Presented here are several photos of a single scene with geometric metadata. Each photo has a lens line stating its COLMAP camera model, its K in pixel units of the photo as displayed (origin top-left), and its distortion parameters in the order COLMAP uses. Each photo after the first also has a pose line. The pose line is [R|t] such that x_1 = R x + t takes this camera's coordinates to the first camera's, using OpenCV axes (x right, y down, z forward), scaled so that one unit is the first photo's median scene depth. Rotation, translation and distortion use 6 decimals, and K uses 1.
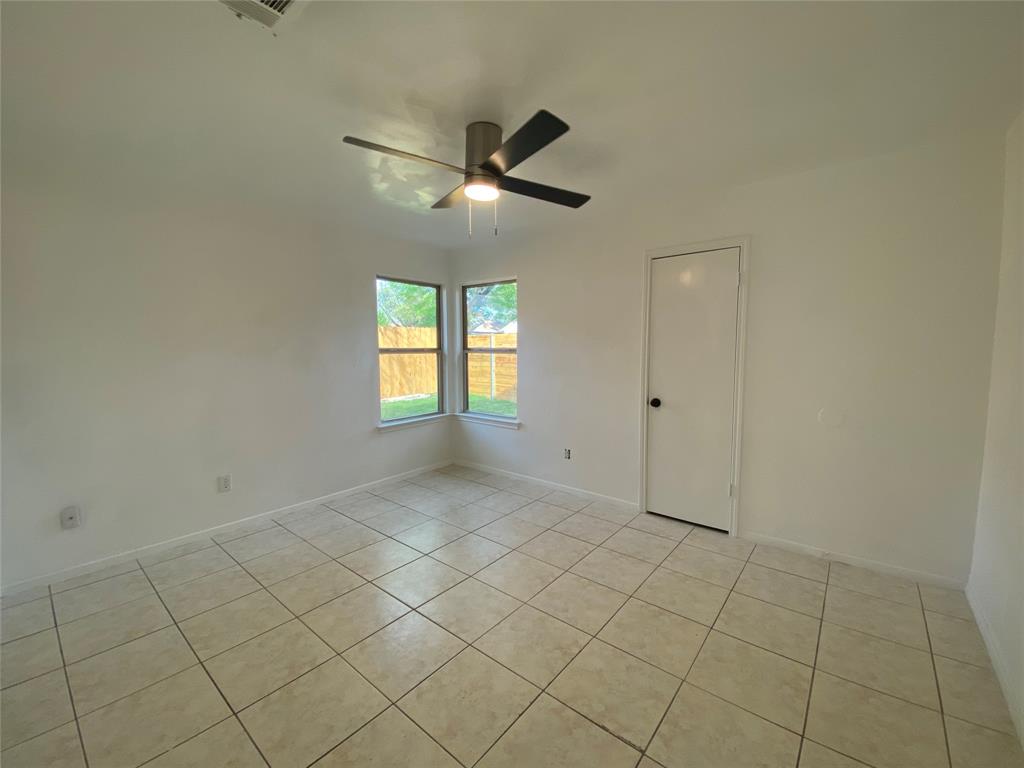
lens RADIAL K [[414.7, 0, 508.3], [0, 414.7, 380.7], [0, 0, 1]] dist [0.015895, -0.014186]
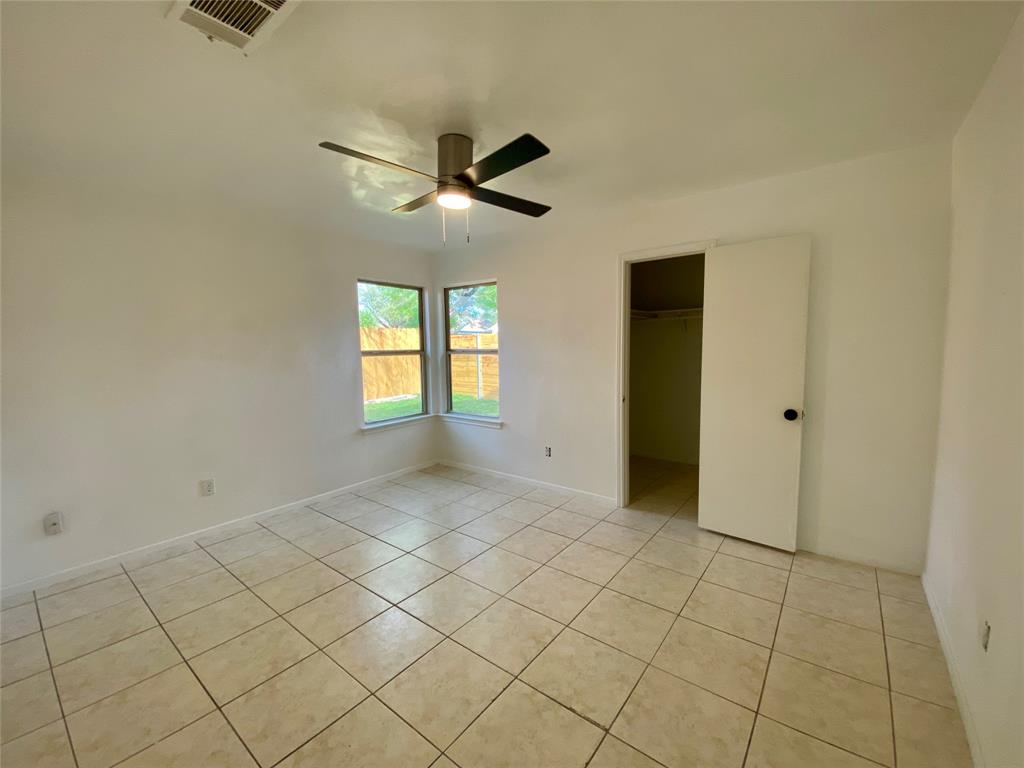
lens RADIAL K [[414.7, 0, 507.4], [0, 414.7, 381.0], [0, 0, 1]] dist [0.015895, -0.014186]
pose [[0.999638, -0.014396, 0.022747, 0.036355], [0.014315, 0.999891, 0.003699, -0.006921], [-0.022798, -0.003372, 0.999734, -0.036773]]
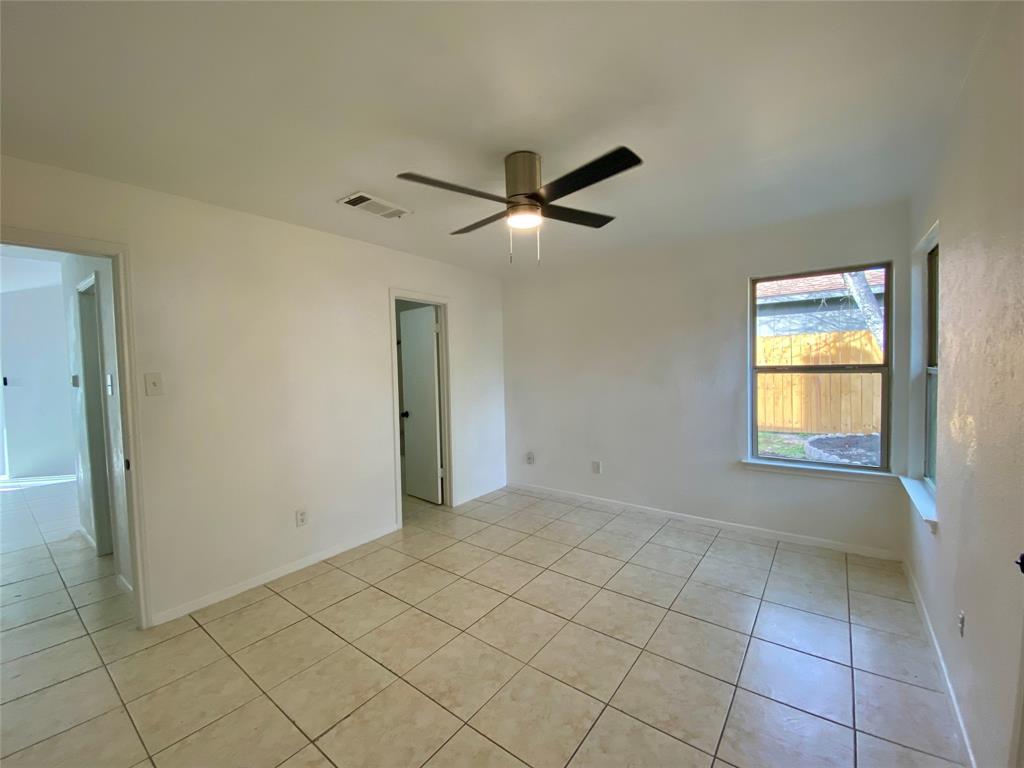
lens RADIAL K [[414.7, 0, 516.0], [0, 414.7, 382.8], [0, 0, 1]] dist [0.015895, -0.014186]
pose [[0.052551, 0.045514, -0.997580, 0.893132], [-0.058008, 0.997413, 0.042451, -0.098463], [0.996932, 0.055637, 0.055055, 0.892585]]
